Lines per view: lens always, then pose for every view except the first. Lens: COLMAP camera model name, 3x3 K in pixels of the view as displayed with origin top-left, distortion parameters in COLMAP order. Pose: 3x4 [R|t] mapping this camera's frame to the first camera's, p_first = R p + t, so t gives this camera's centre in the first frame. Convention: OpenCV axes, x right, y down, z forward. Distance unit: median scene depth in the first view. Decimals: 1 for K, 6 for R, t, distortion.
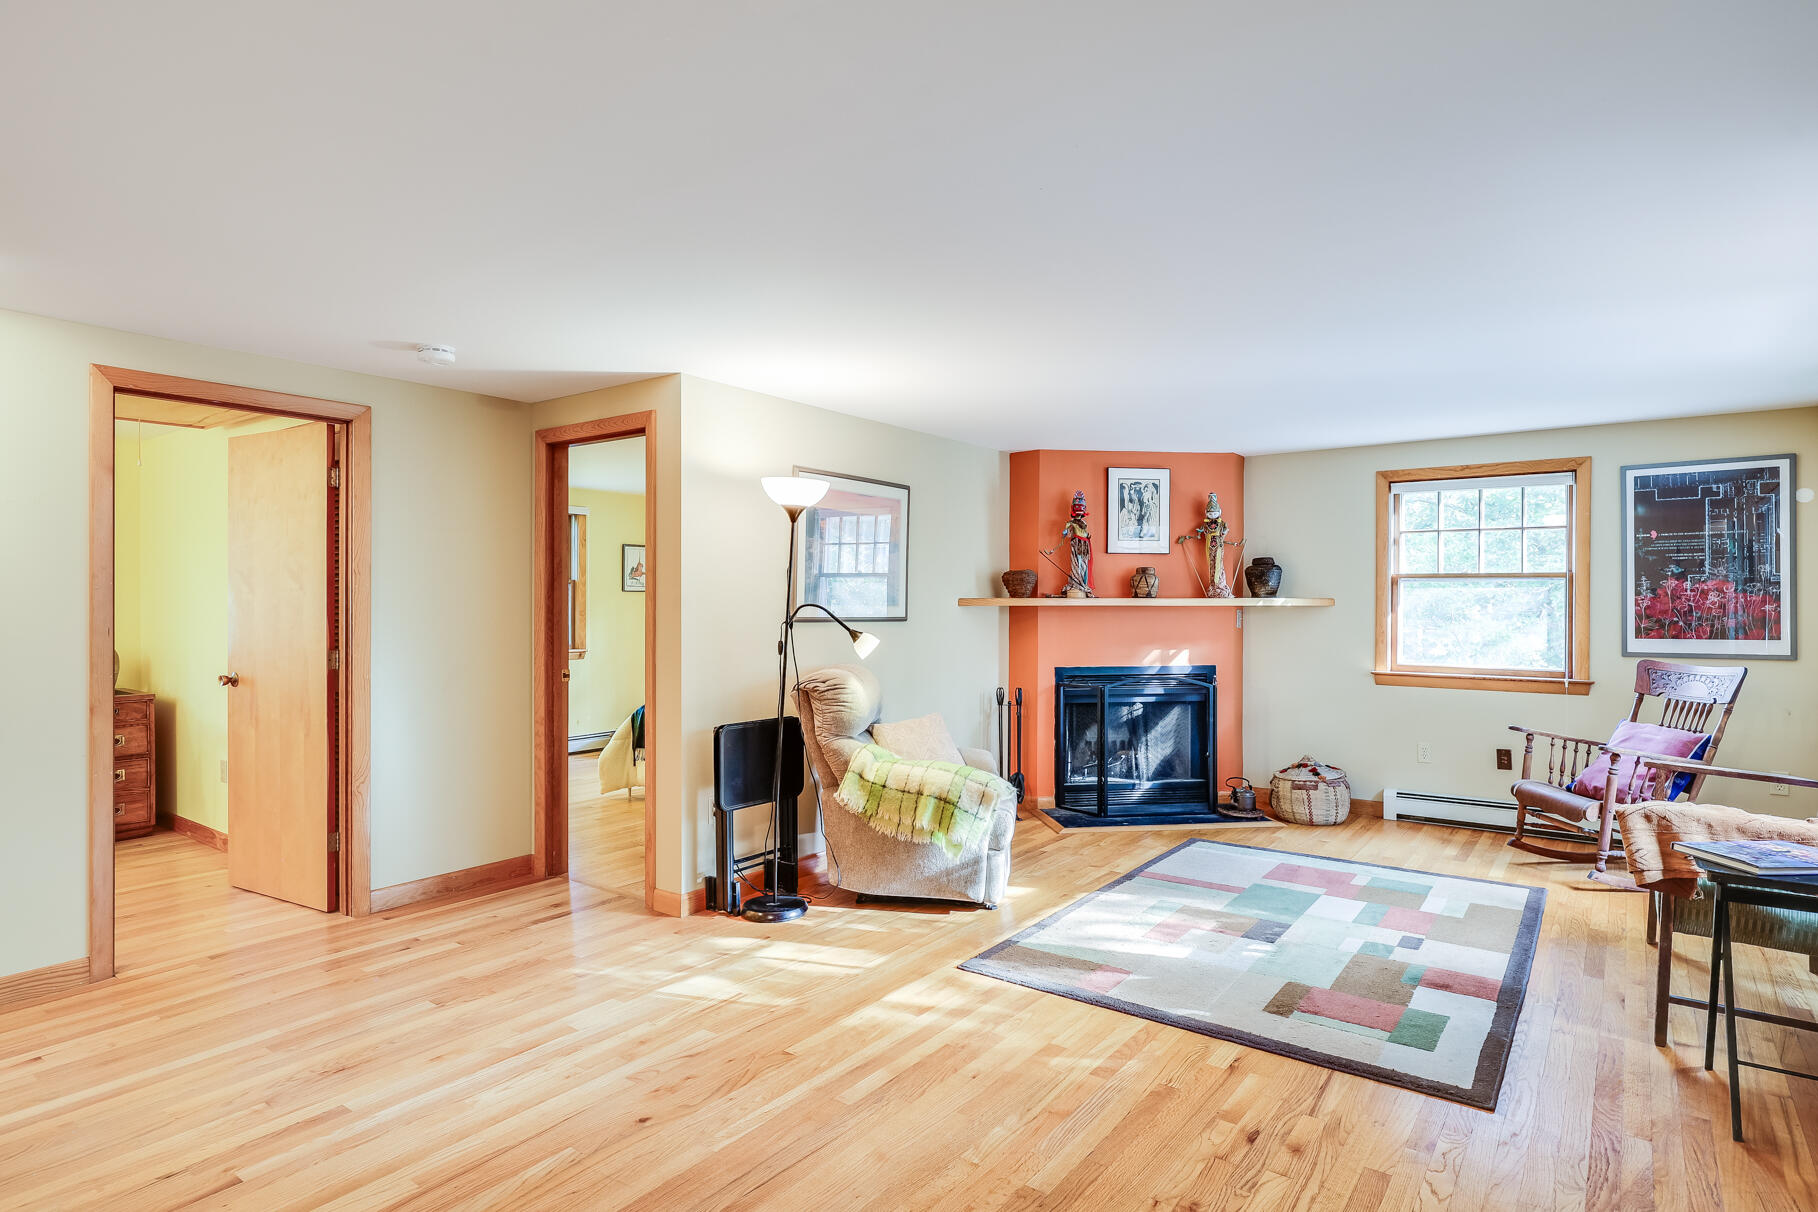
lens RADIAL K [[970.5, 0, 907.9], [0, 970.5, 610.8], [0, 0, 1]] dist [0.002237, 0.000357]
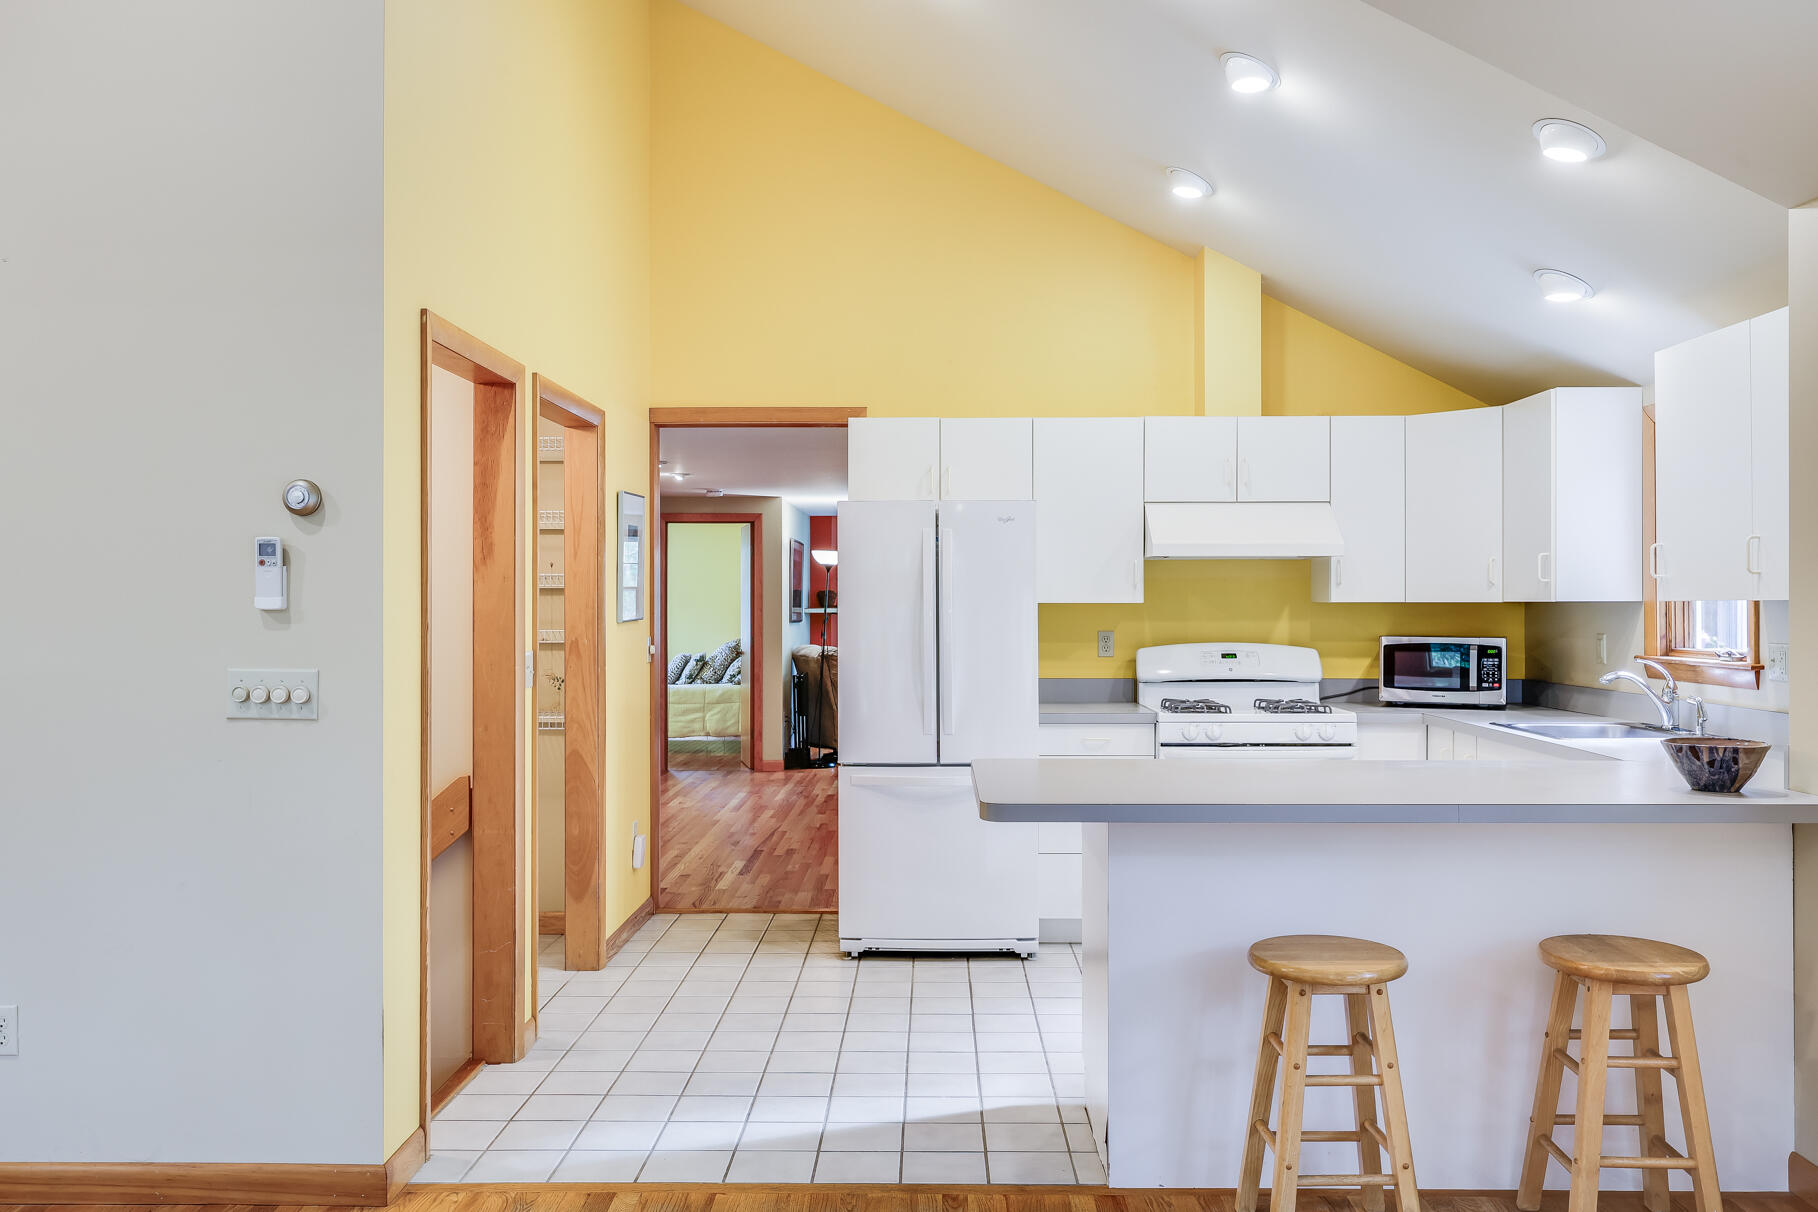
lens RADIAL K [[1477.6, 0, 909.0], [0, 1477.6, 606.0], [0, 0, 1]] dist [-0.000487, 0.001743]
pose [[0.814005, -0.002936, 0.580850, -1.212535], [0.005651, 0.999980, -0.002864, -0.008269], [-0.580830, 0.005613, 0.814006, -1.096060]]
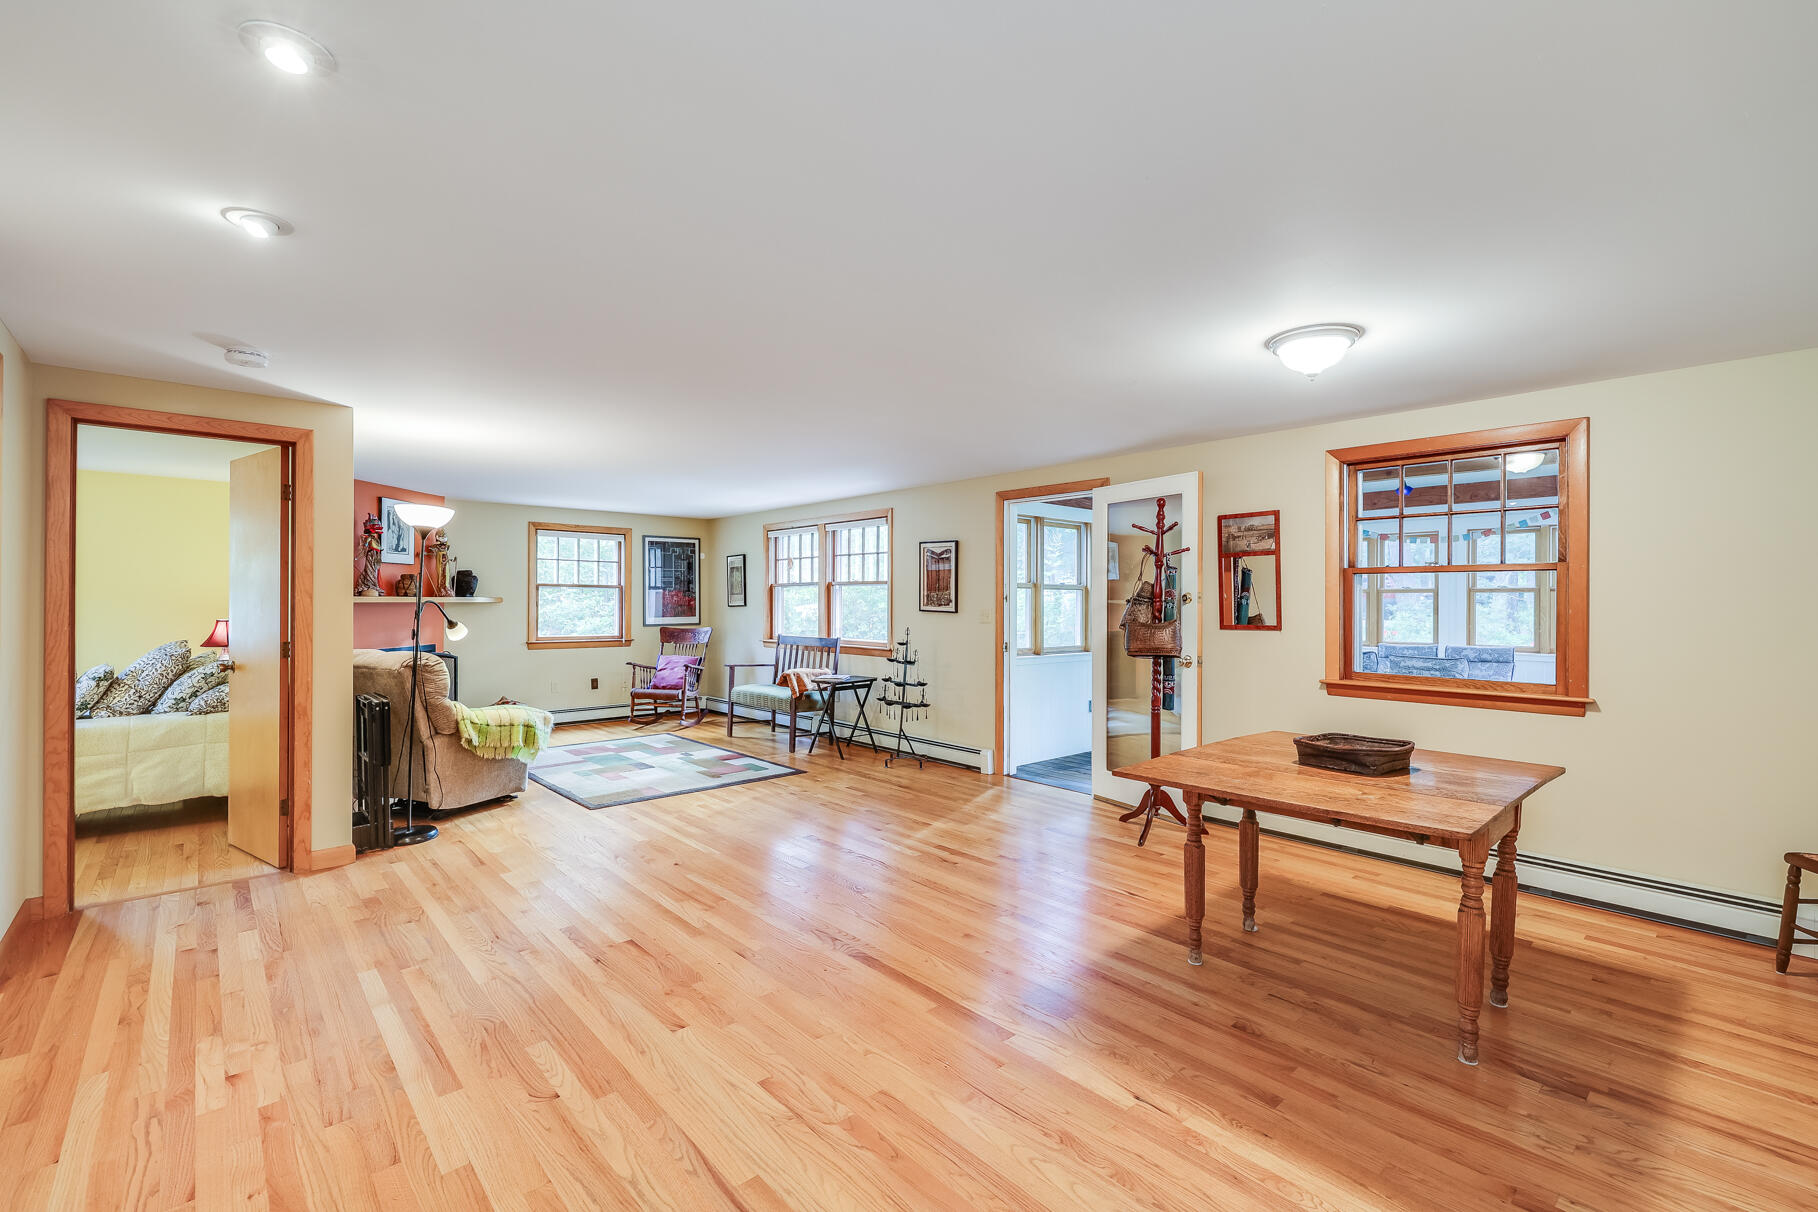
lens RADIAL K [[794.4, 0, 907.9], [0, 794.4, 600.6], [0, 0, 1]] dist [0.000905, 0.000276]
pose [[0.200645, 0.000850, 0.979664, -0.722821], [0.005656, 0.999982, -0.002026, -0.001339], [-0.979648, 0.005948, 0.200636, 0.089497]]
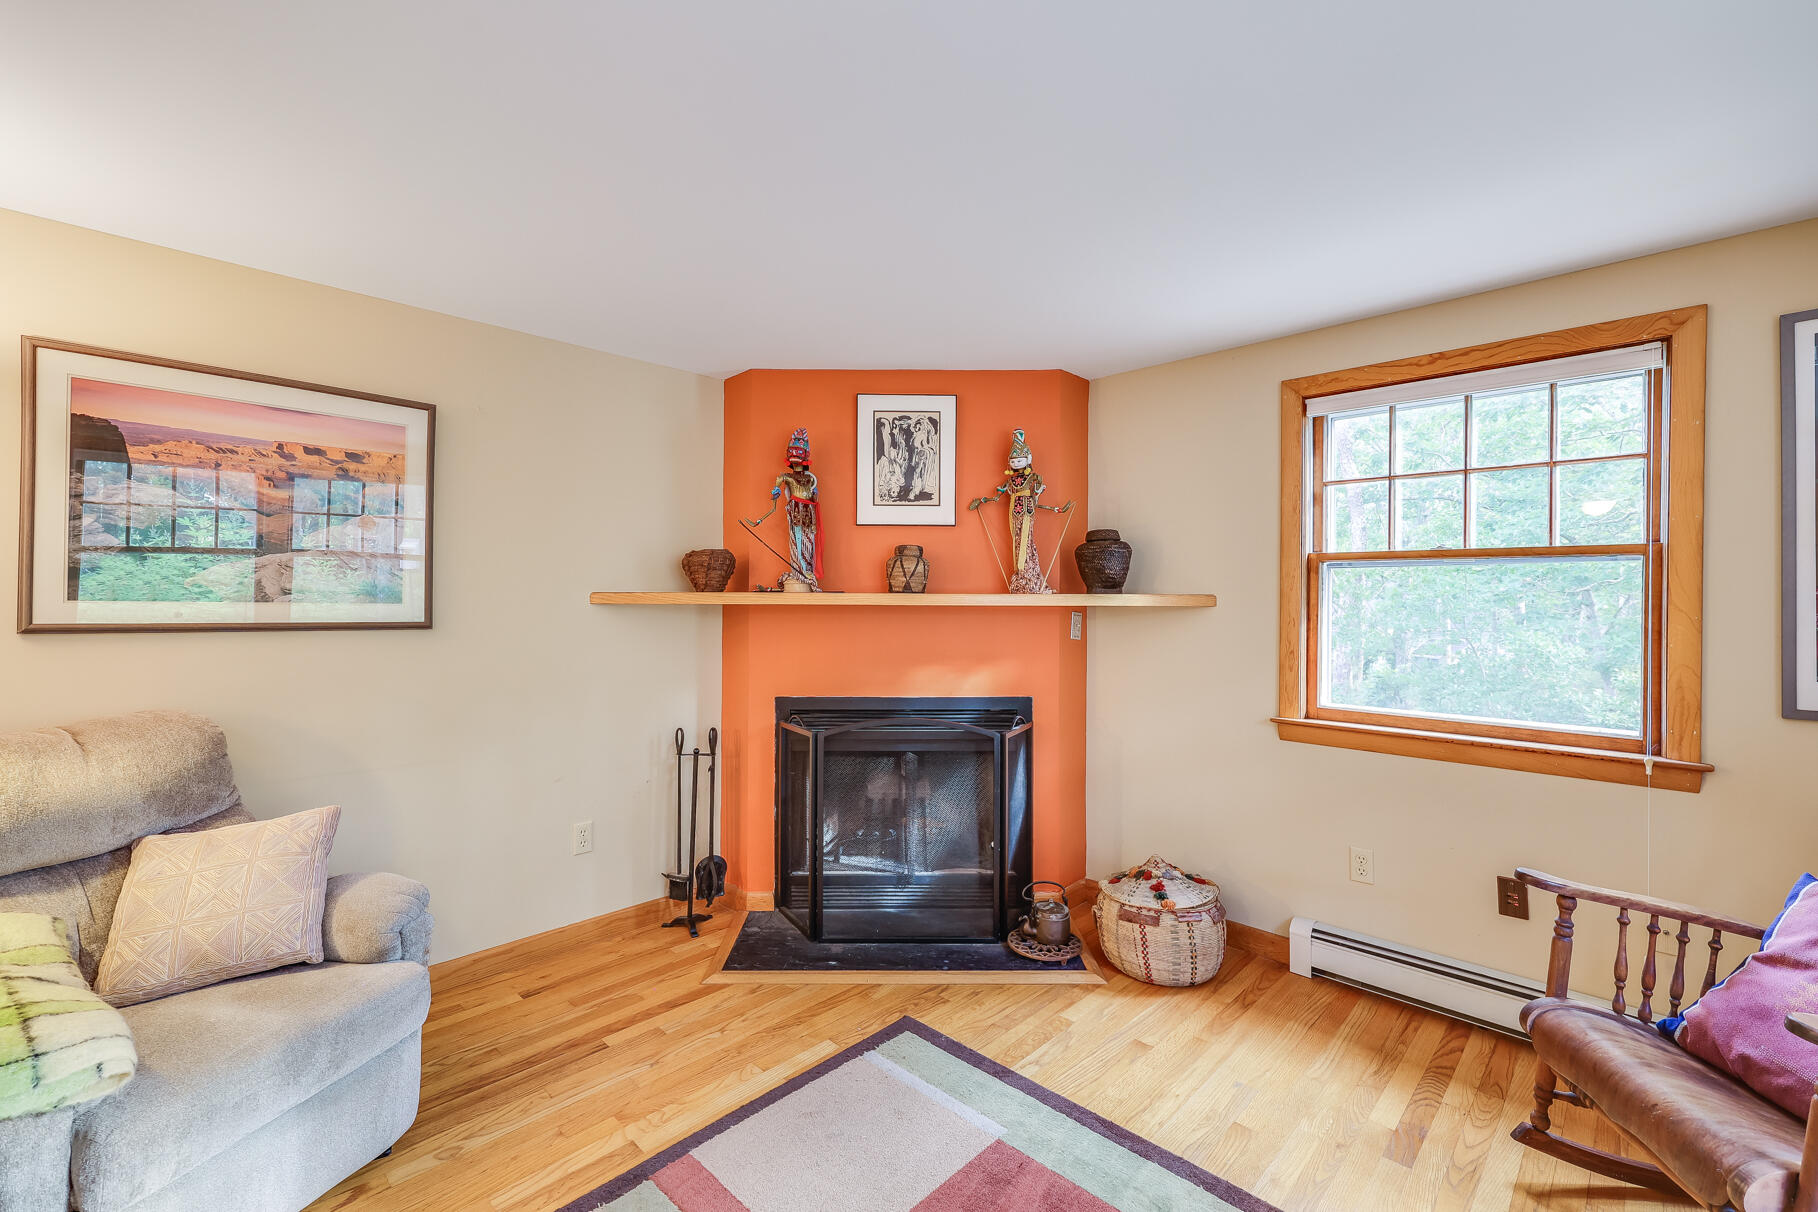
lens RADIAL K [[769.2, 0, 909.0], [0, 769.2, 606.0], [0, 0, 1]] dist [0.000287, -0.000324]
pose [[0.990817, 0.005372, -0.135100, 0.320320], [-0.005843, 0.999978, -0.003090, -0.003104], [0.135080, 0.003851, 0.990827, 0.502880]]
